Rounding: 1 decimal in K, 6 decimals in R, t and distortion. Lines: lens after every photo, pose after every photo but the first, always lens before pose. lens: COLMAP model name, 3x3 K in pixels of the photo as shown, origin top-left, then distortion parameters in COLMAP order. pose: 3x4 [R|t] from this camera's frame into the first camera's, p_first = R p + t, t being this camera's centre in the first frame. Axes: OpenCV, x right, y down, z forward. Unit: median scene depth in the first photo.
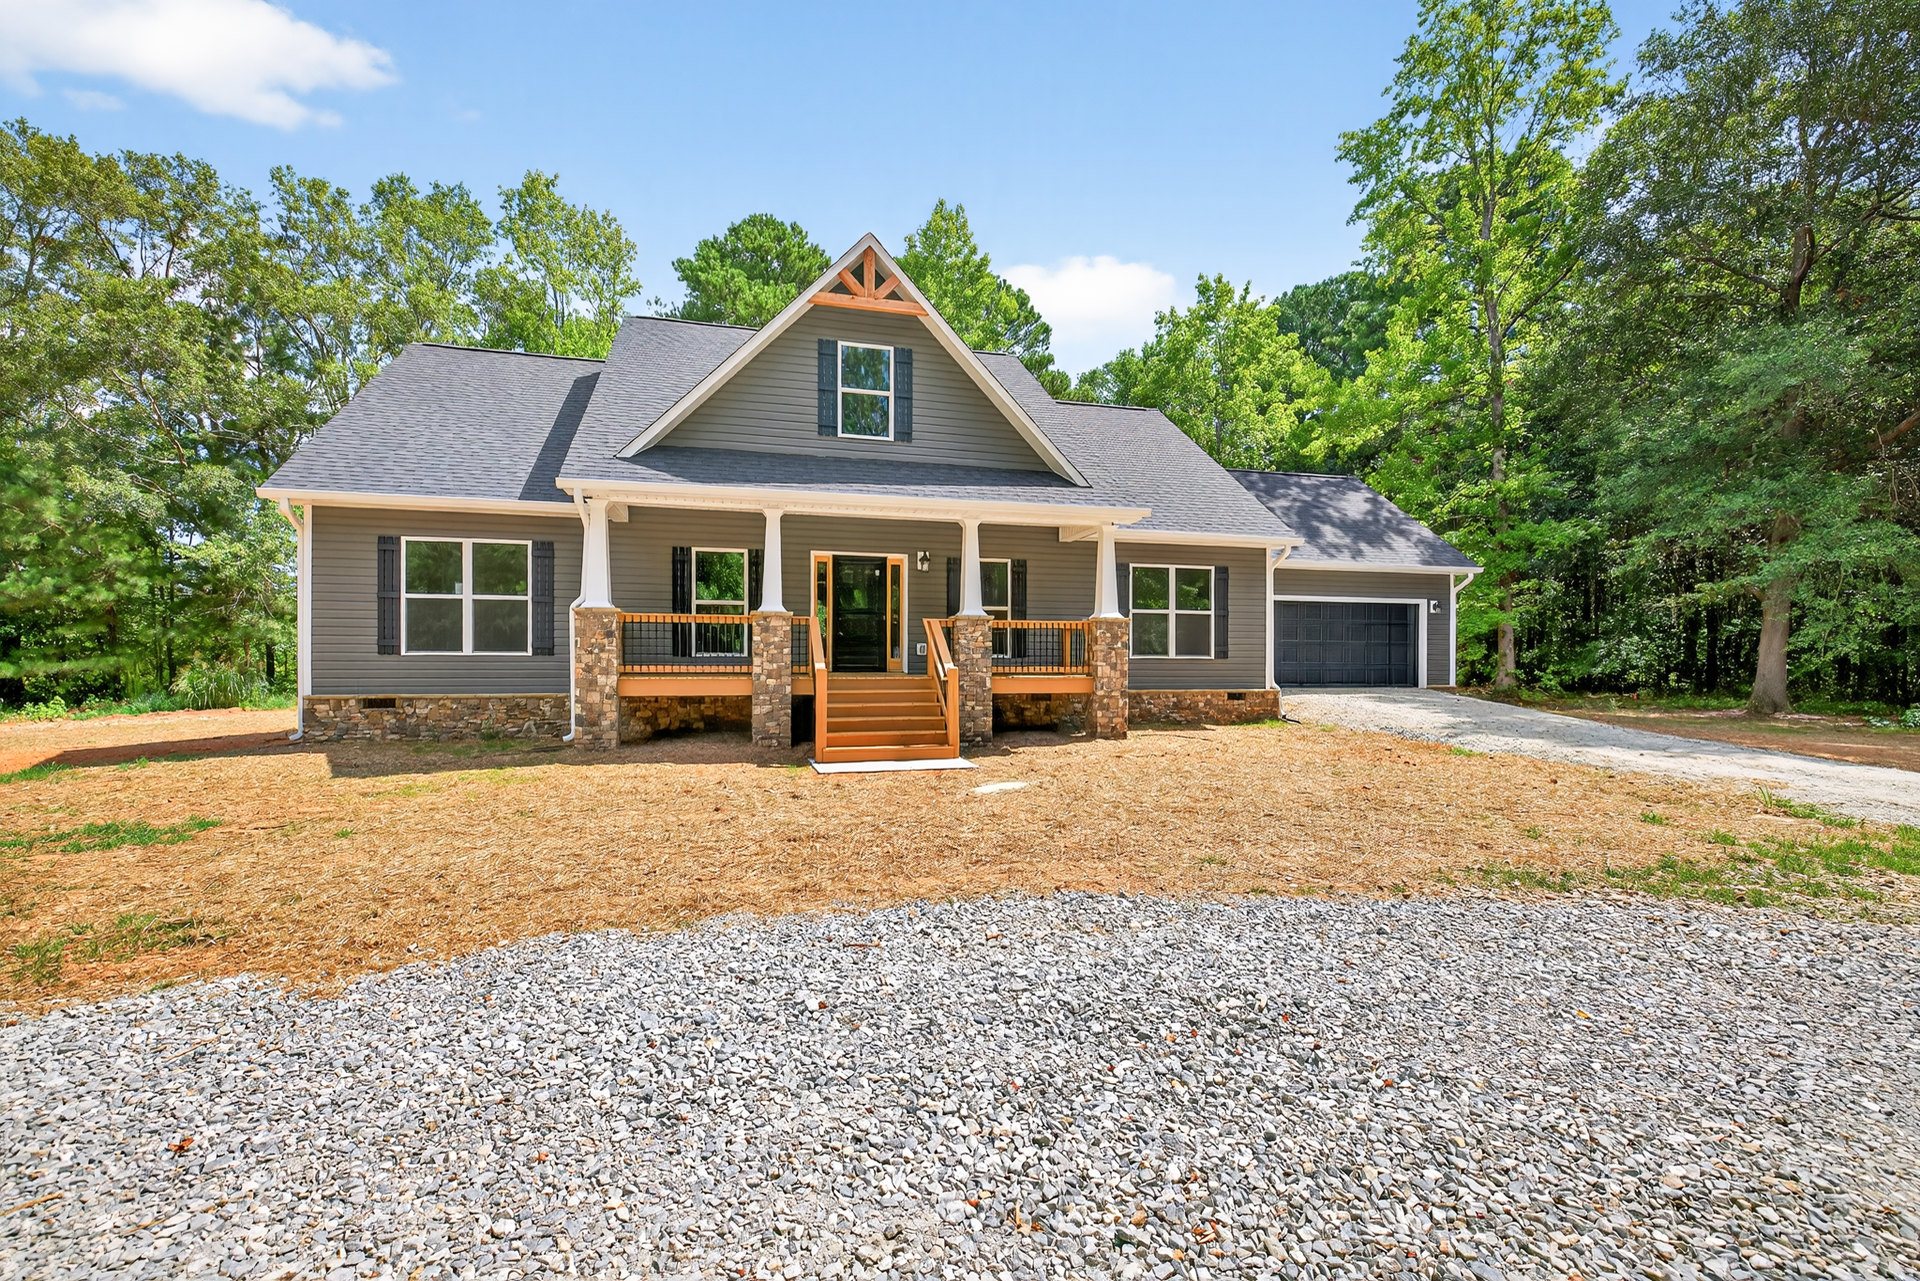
lens RADIAL K [[815.2, 0, 962.4], [0, 815.2, 645.0], [0, 0, 1]] dist [0.006630, 0.000128]
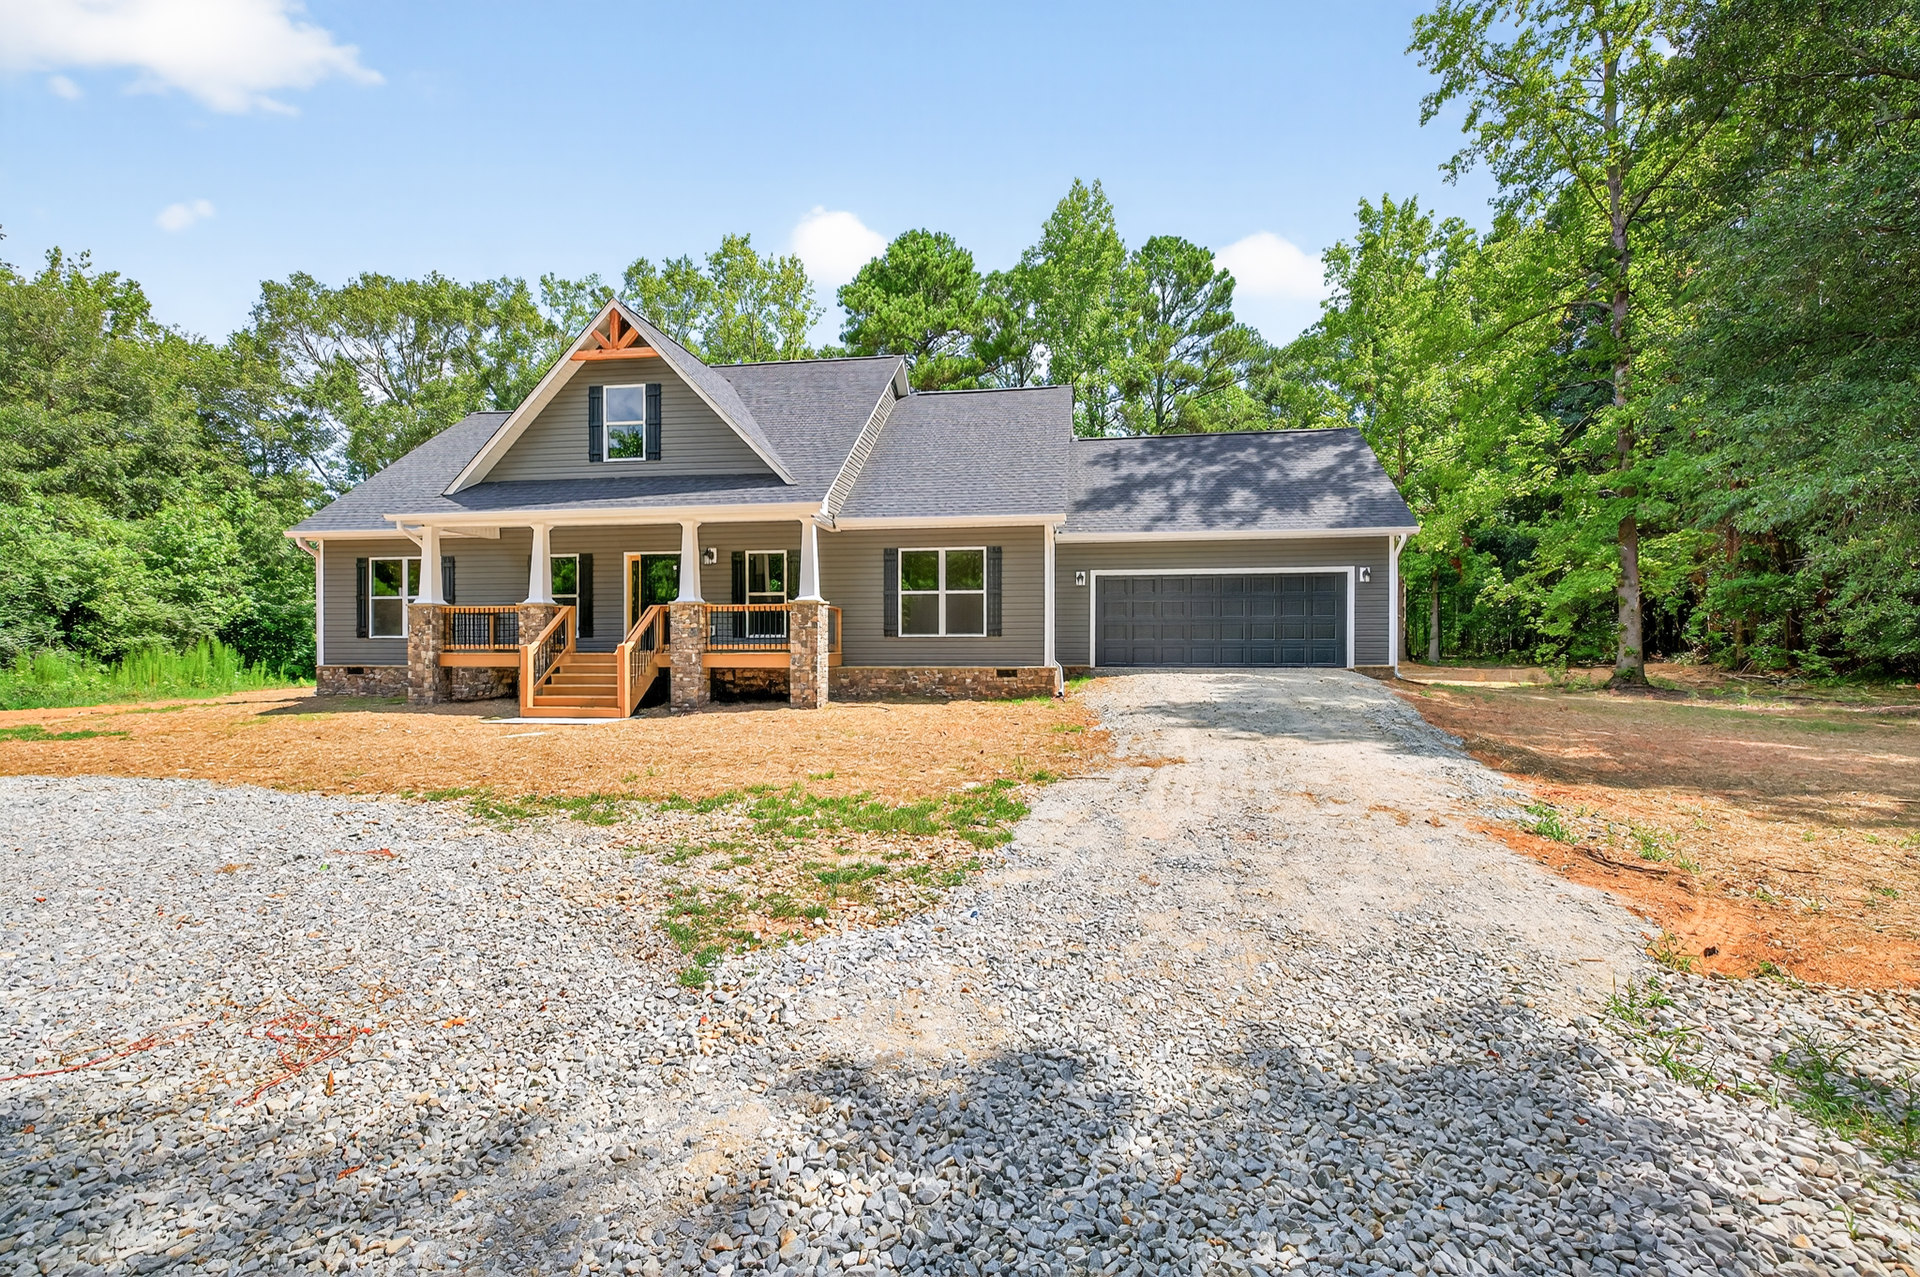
lens RADIAL K [[833.2, 0, 989.3], [0, 833.2, 633.5], [0, 0, 1]] dist [0.010567, 0.000056]
pose [[0.921367, -0.009113, -0.388588, 0.791715], [0.012337, 0.999907, 0.005803, 0.007666], [0.388499, -0.010140, 0.921393, 0.035899]]
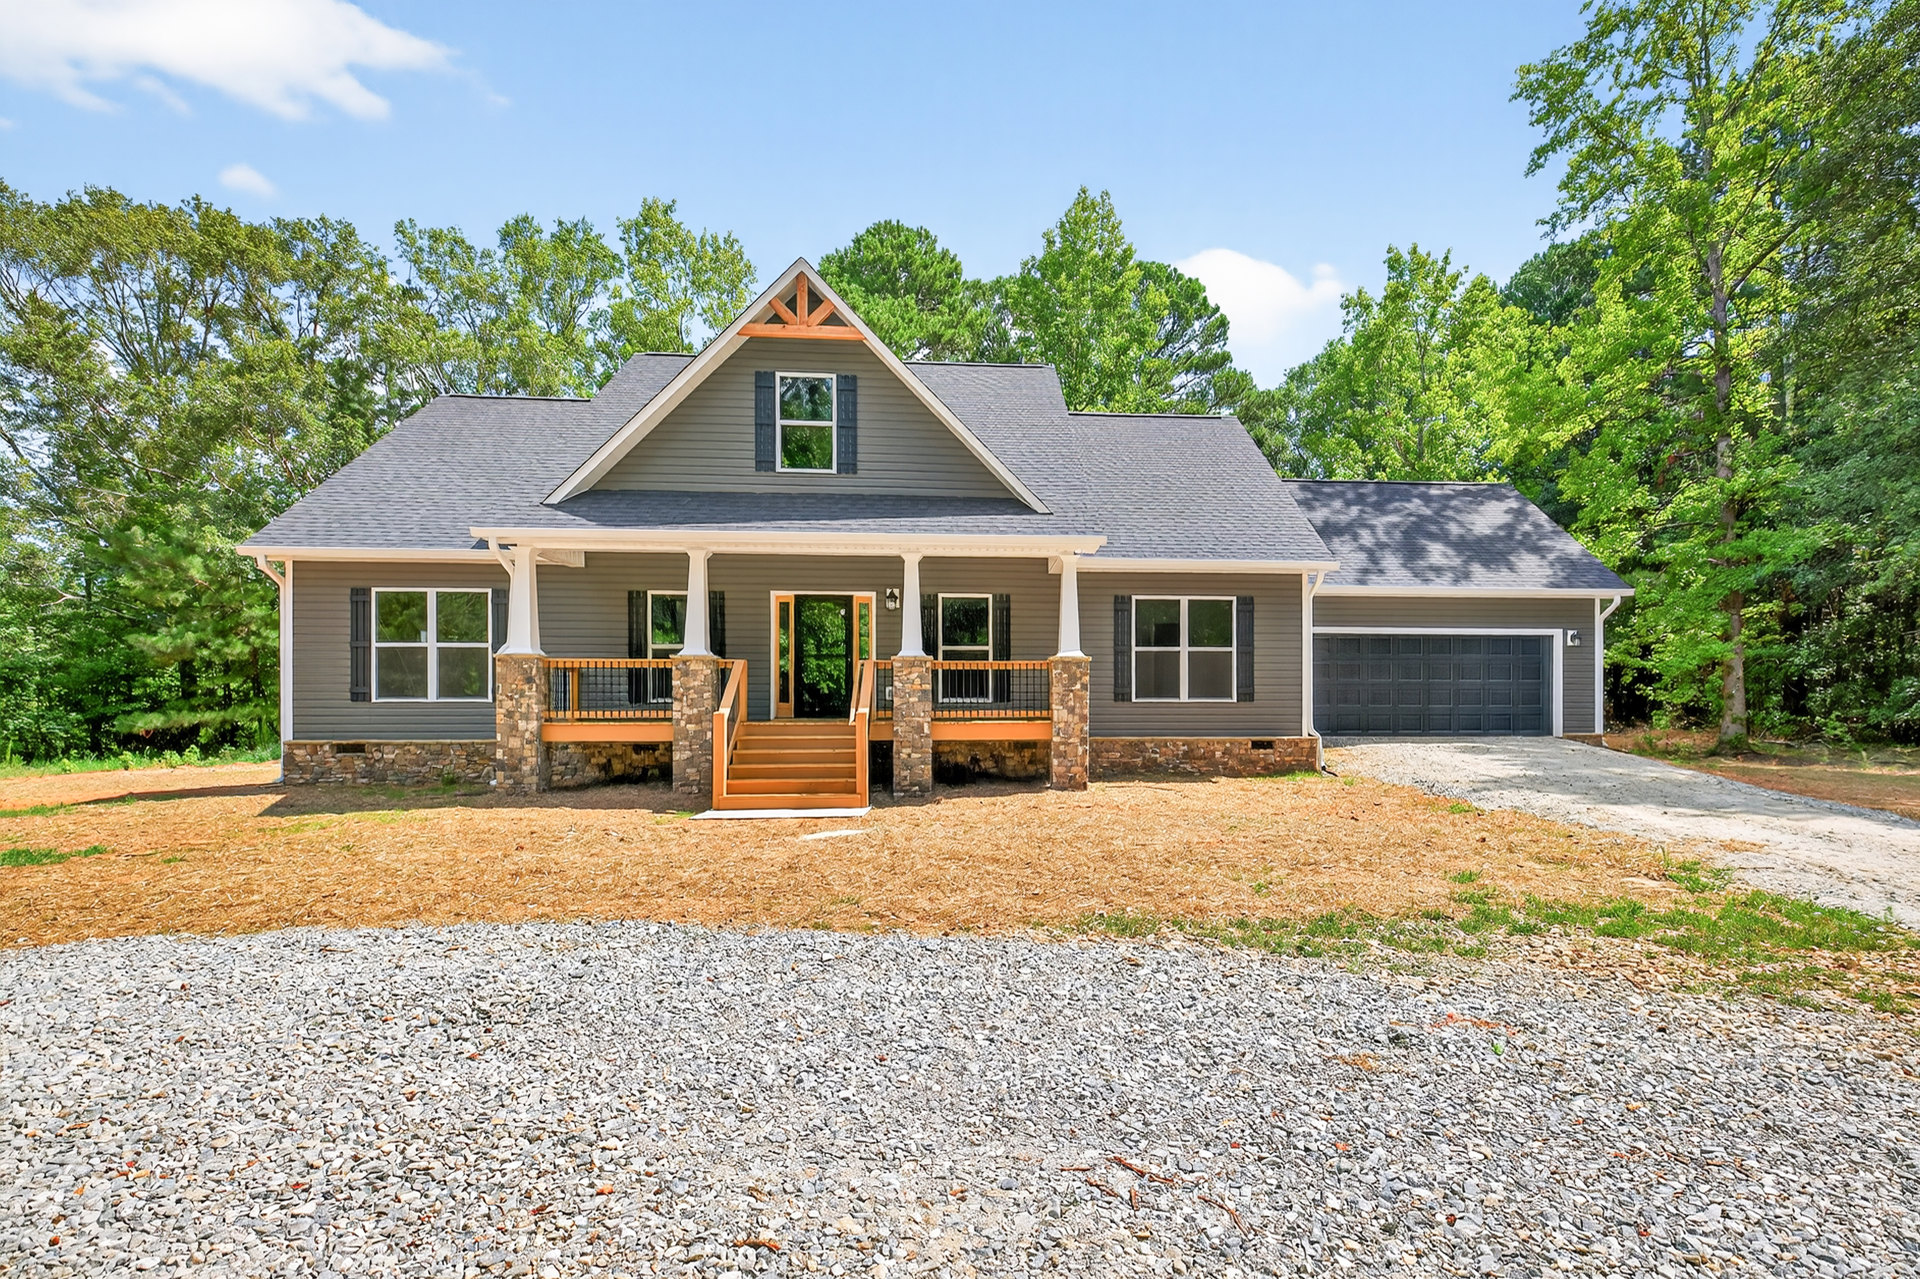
lens RADIAL K [[941.0, 0, 1053.6], [0, 941.0, 690.0], [0, 0, 1]] dist [0.006685, 0.000731]
pose [[0.986794, -0.007808, -0.161793, 0.306096], [0.007572, 0.999969, -0.002073, 0.005174], [0.161804, 0.000820, 0.986823, -0.034677]]
